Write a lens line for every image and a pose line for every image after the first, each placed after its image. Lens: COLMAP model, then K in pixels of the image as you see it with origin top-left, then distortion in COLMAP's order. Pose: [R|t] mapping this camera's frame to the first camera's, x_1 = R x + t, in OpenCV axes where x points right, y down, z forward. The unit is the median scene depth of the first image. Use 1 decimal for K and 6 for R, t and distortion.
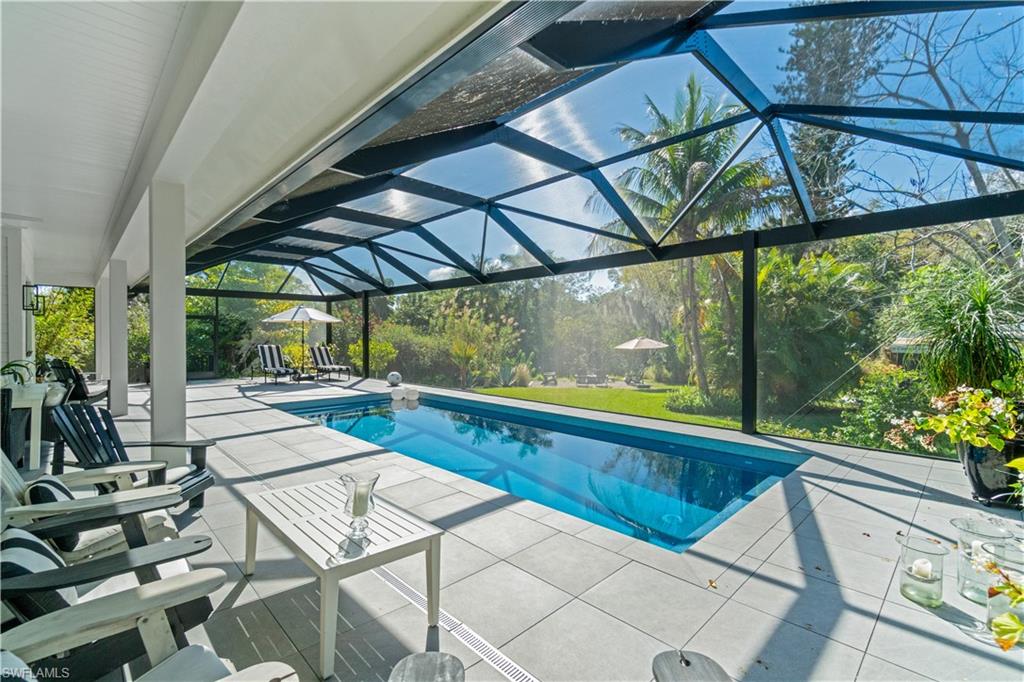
lens RADIAL K [[452.6, 0, 507.4], [0, 452.6, 336.1], [0, 0, 1]] dist [-0.021458, 0.000401]
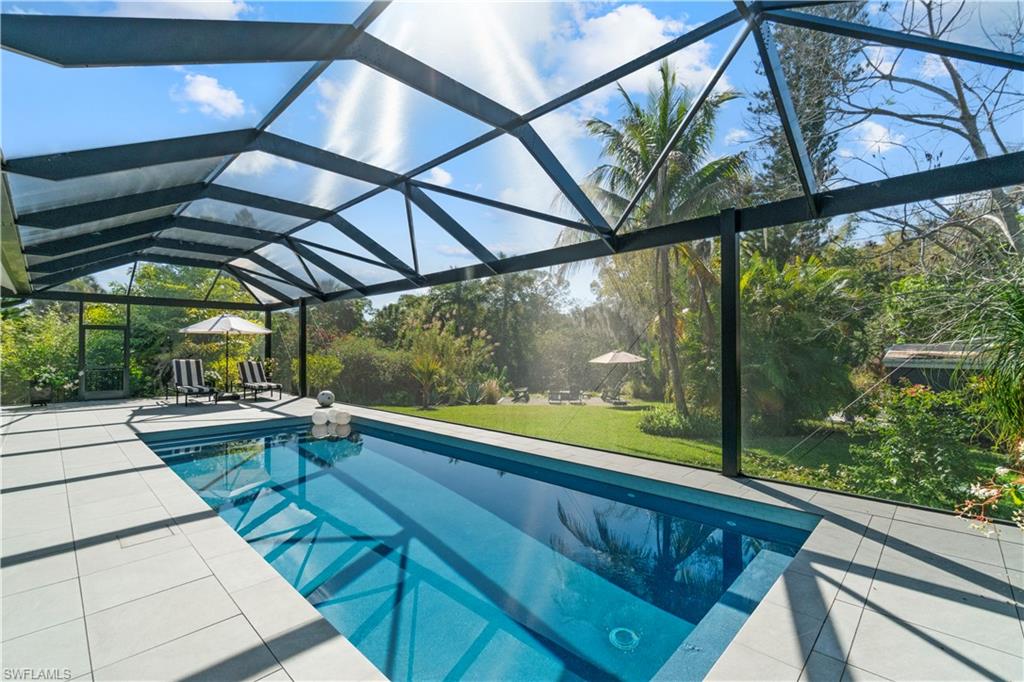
lens RADIAL K [[448.5, 0, 512.0], [0, 448.5, 341.0], [0, 0, 1]] dist [-0.018903, -0.000095]
pose [[0.999283, -0.000376, 0.037856, 0.063330], [0.001138, 0.999797, -0.020120, 0.002075], [-0.037841, 0.020148, 0.999081, 0.117713]]
